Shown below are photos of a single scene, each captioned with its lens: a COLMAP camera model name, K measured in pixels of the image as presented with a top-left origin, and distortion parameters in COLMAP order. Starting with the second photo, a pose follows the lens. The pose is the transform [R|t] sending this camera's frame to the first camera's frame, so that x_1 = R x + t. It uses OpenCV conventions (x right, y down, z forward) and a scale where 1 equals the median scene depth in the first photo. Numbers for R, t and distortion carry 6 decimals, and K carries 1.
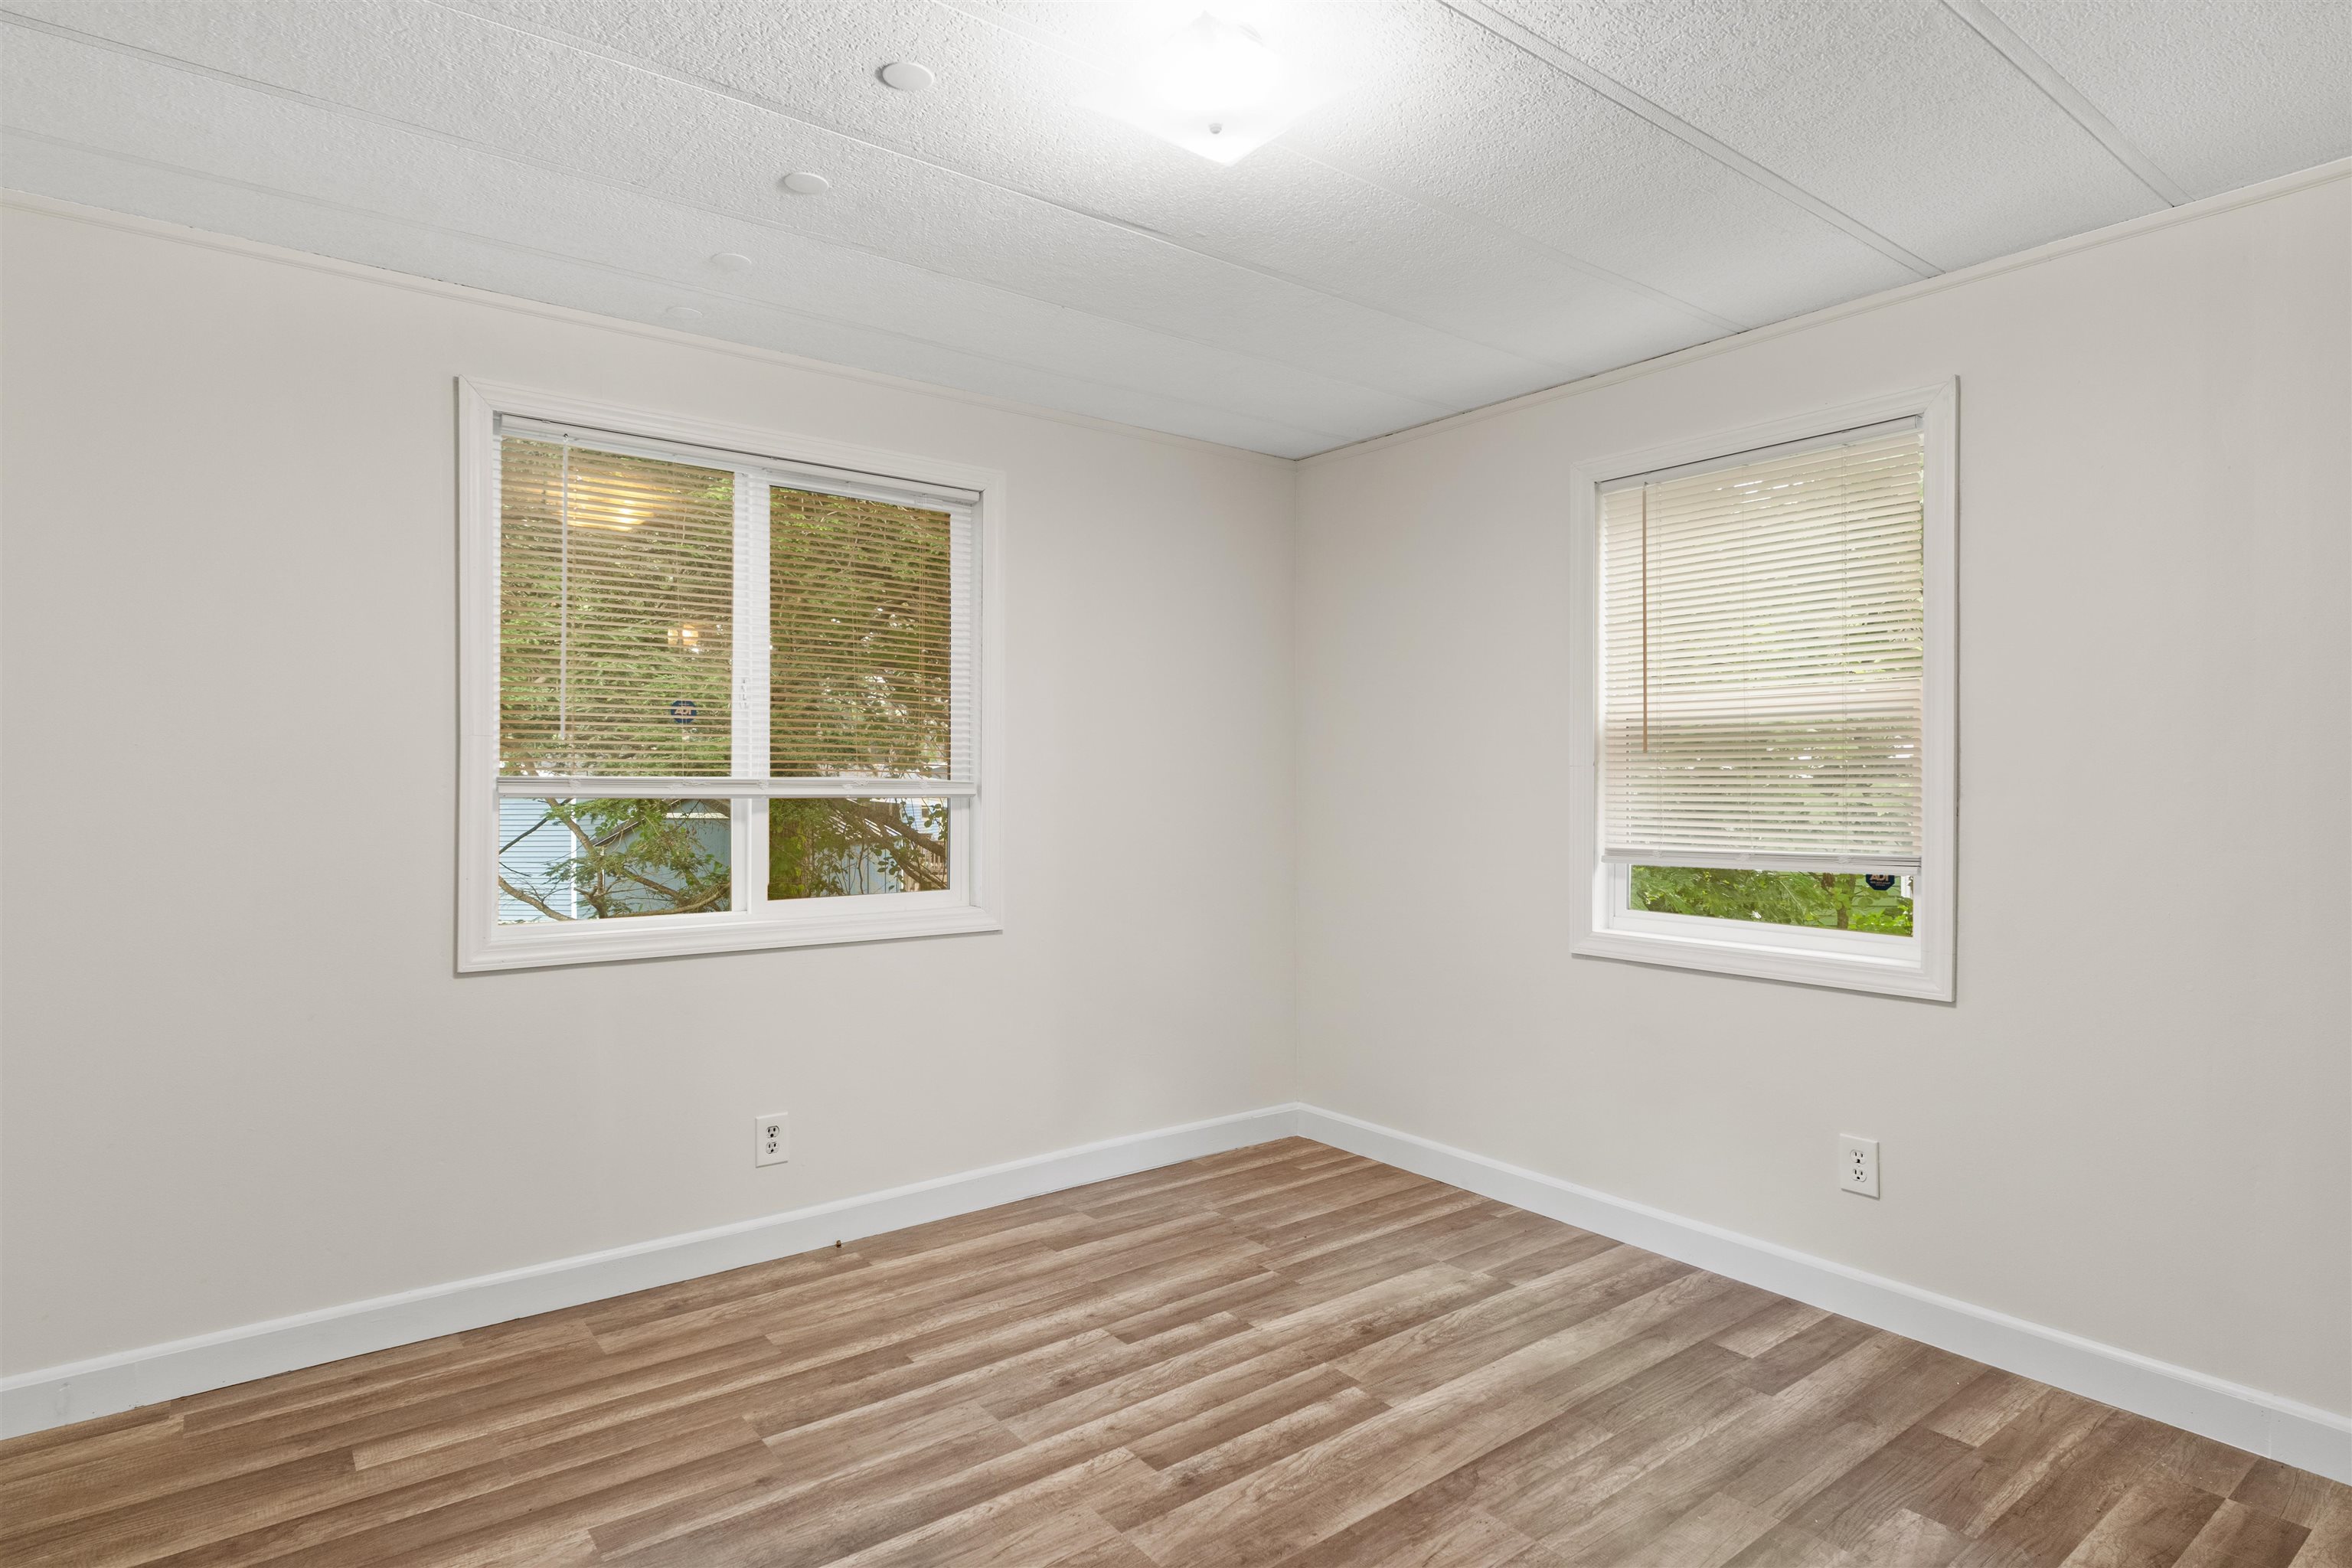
lens RADIAL K [[1162.0, 0, 1176.0], [0, 1162.0, 784.0], [0, 0, 1]] dist [0.000326, 0.000374]
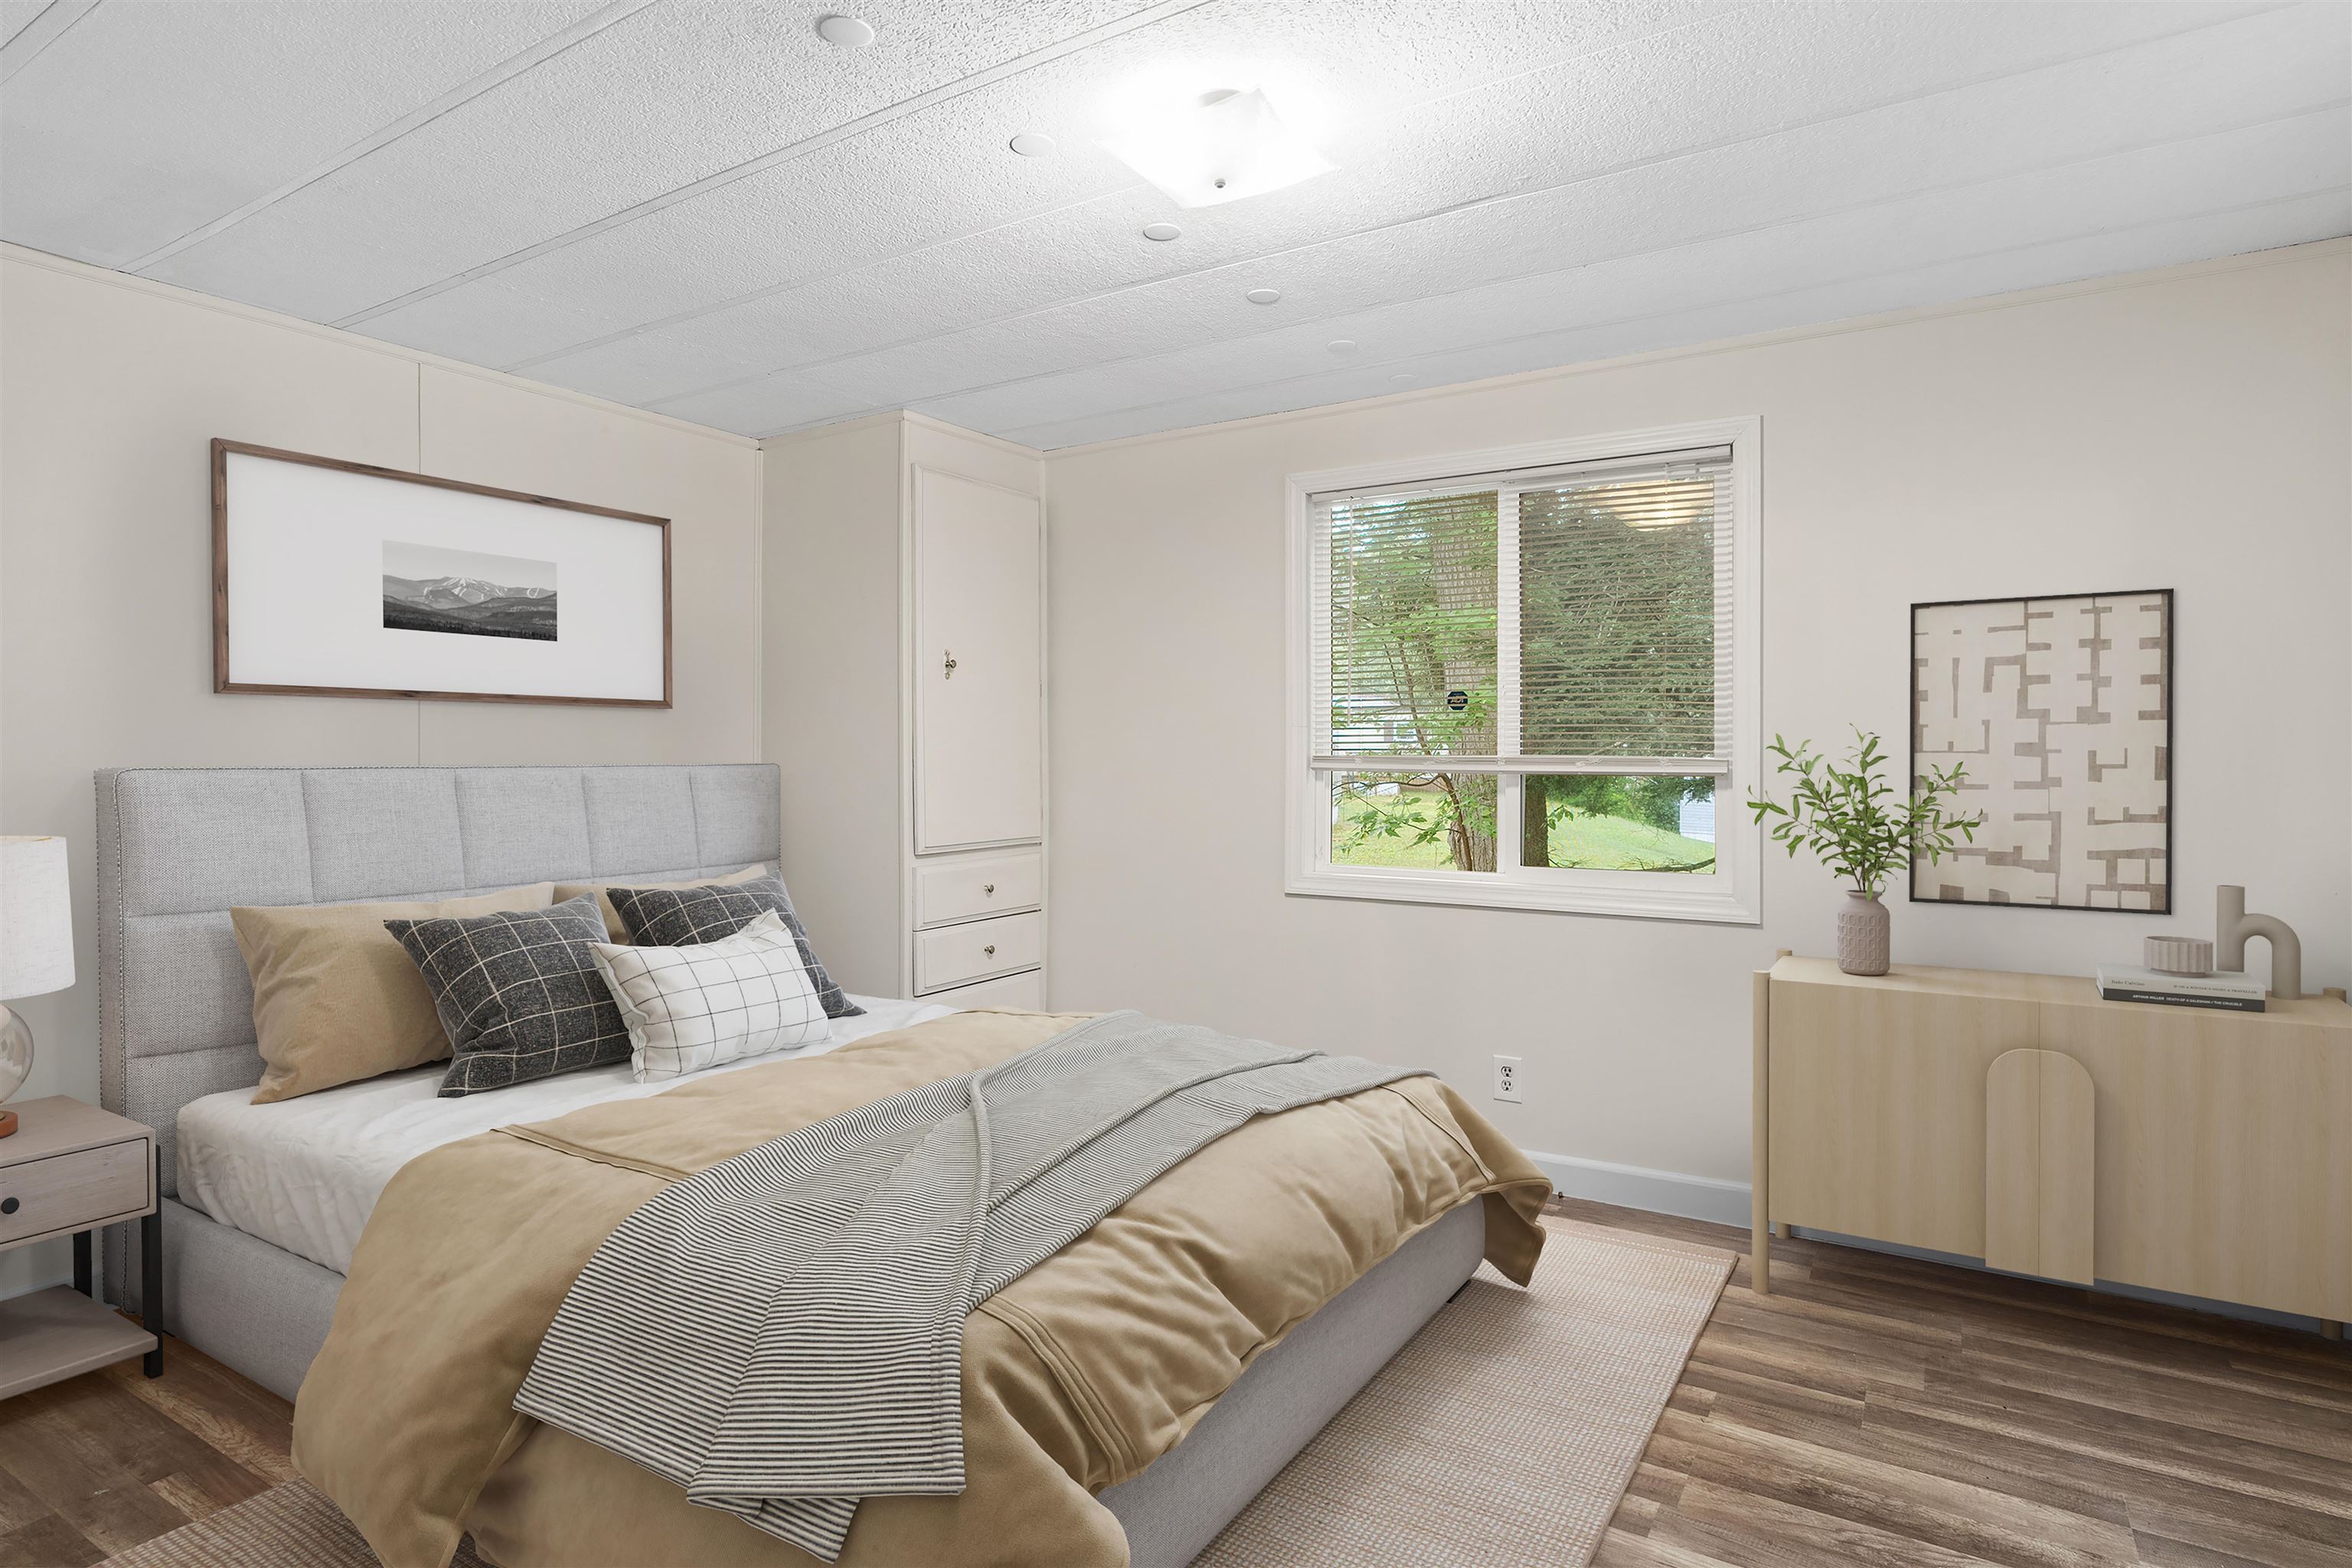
lens RADIAL K [[1218.2, 0, 1176.0], [0, 1218.2, 784.0], [0, 0, 1]] dist [-0.095409, 0.023797]
pose [[0.305763, 0.017600, -0.951945, 0.691398], [0.012275, 0.999673, 0.022425, -0.008670], [0.952028, -0.018542, 0.305447, 0.364970]]
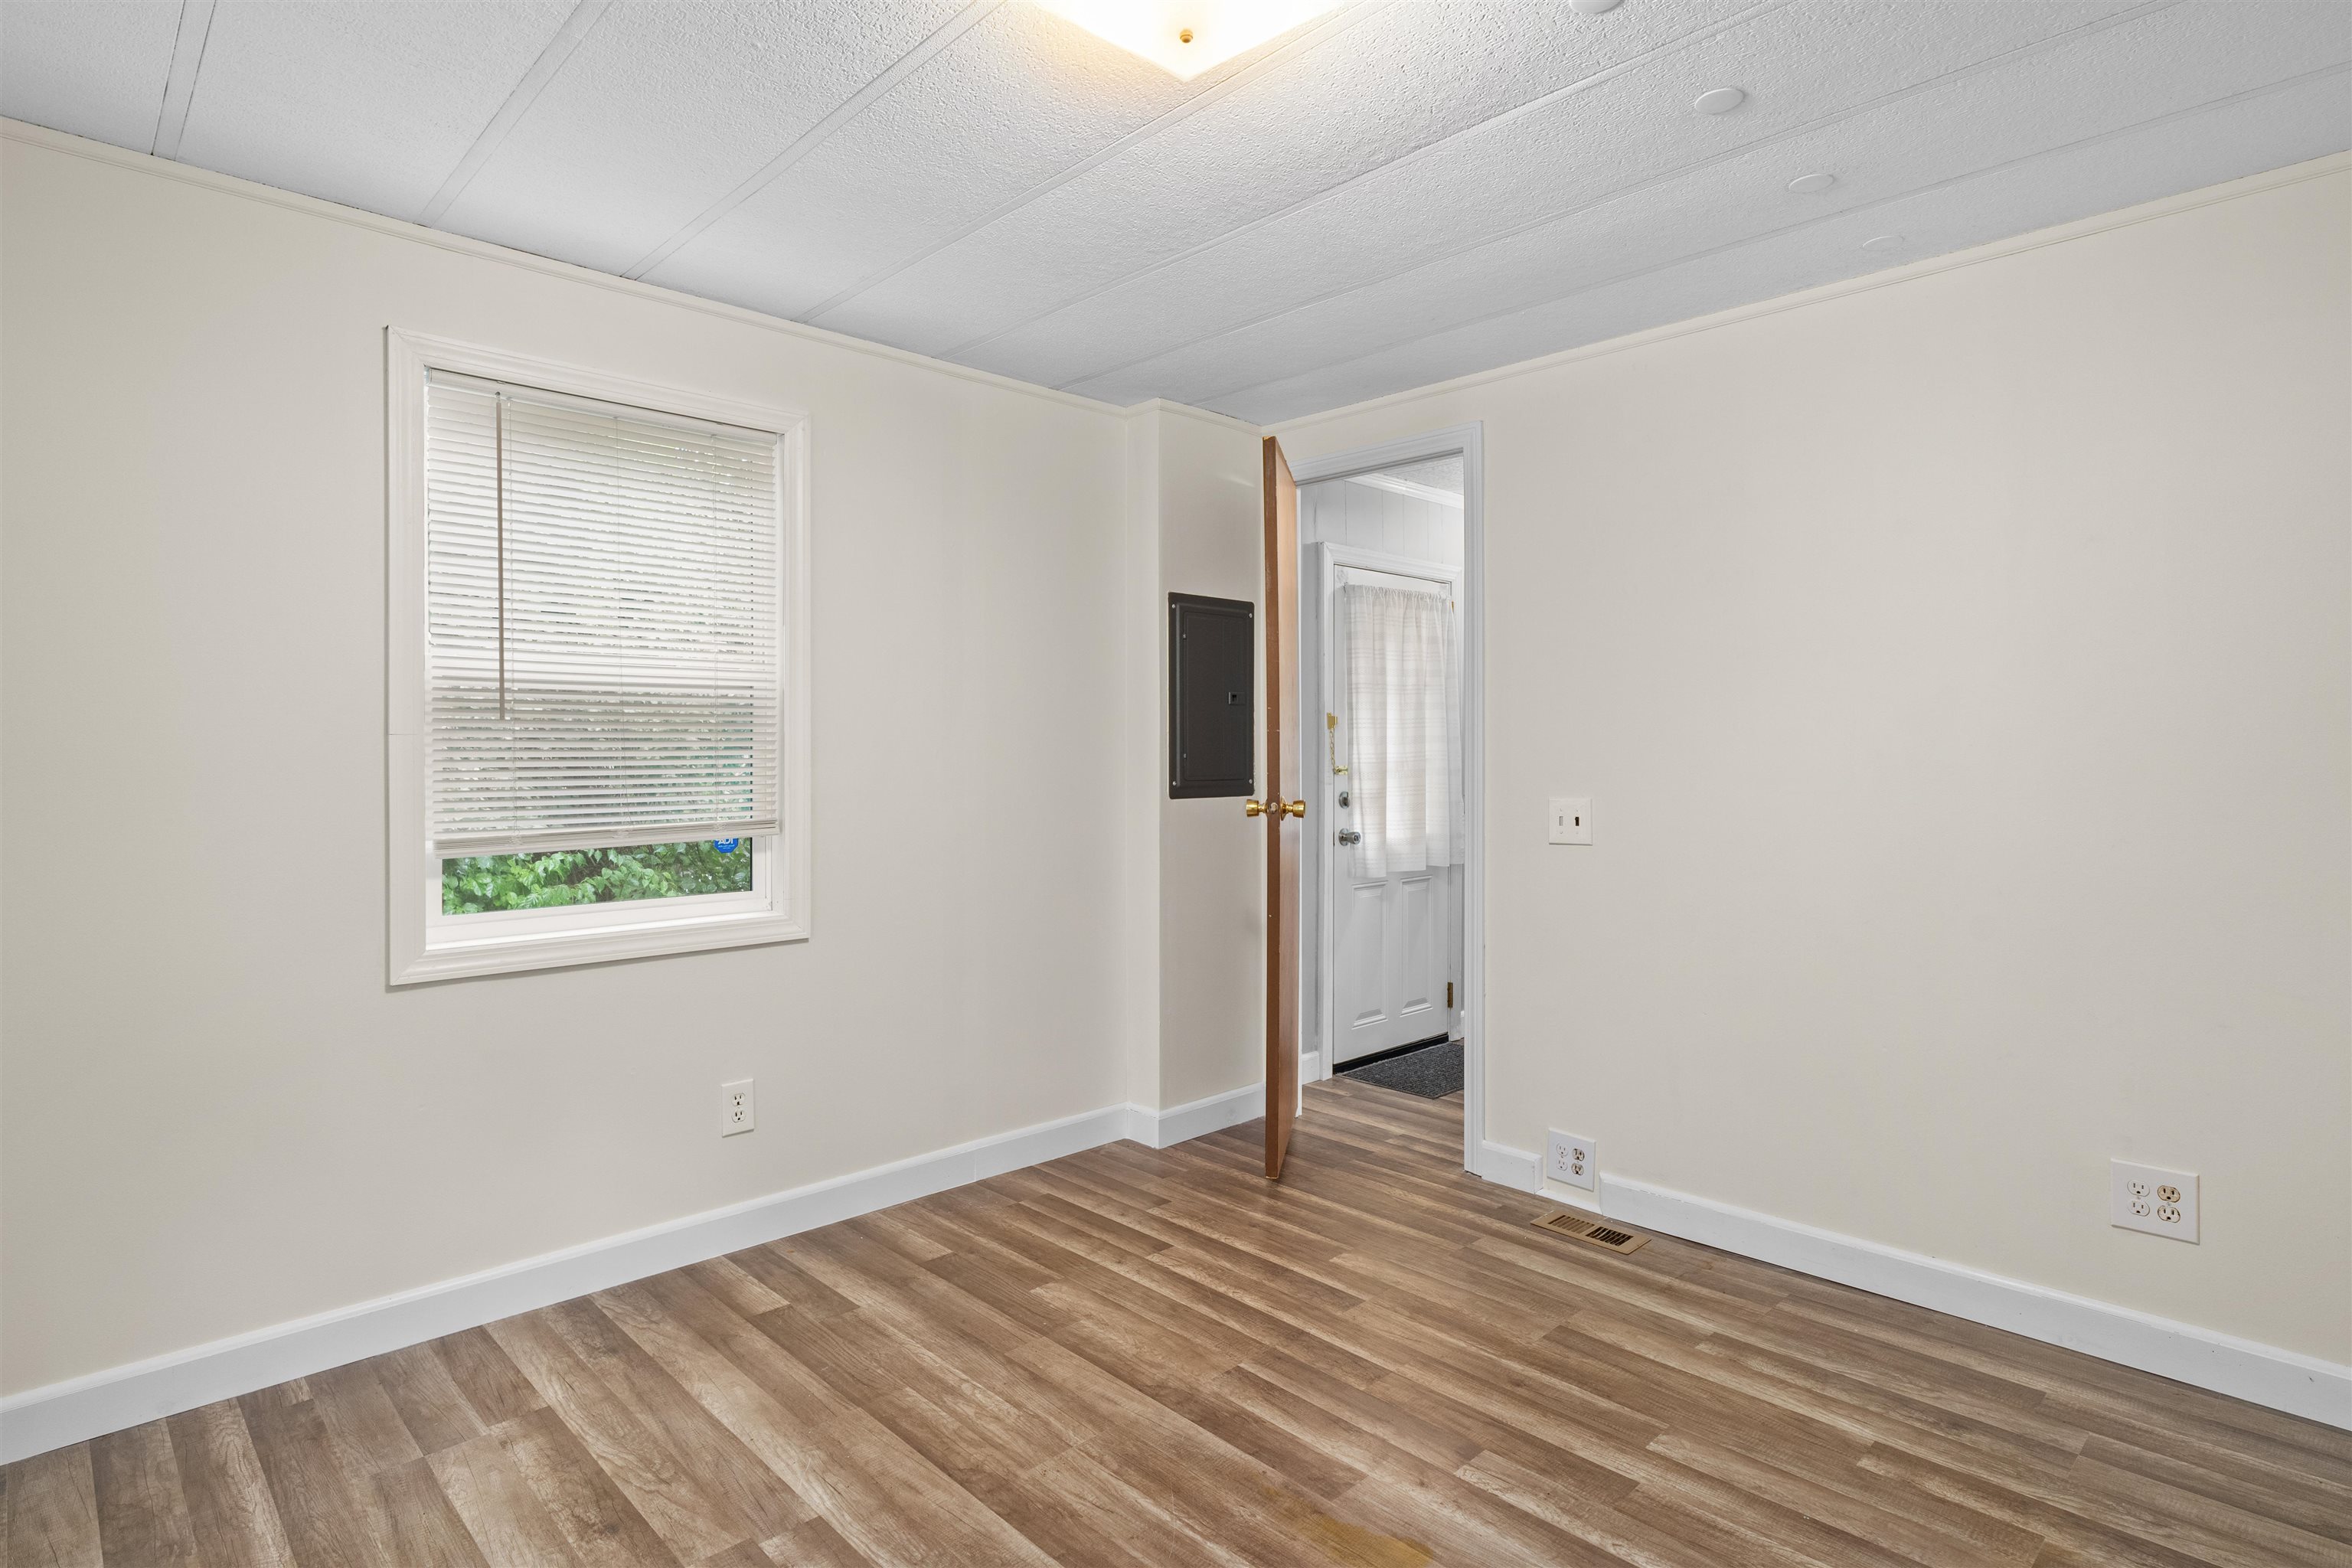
lens RADIAL K [[1226.0, 0, 1170.3], [0, 1226.0, 771.1], [0, 0, 1]] dist [-0.000055, 0.000933]
pose [[-0.071958, -0.020106, 0.997205, -0.561707], [0.005756, 0.999772, 0.020573, -0.006517], [-0.997391, 0.007220, -0.071826, 0.661591]]
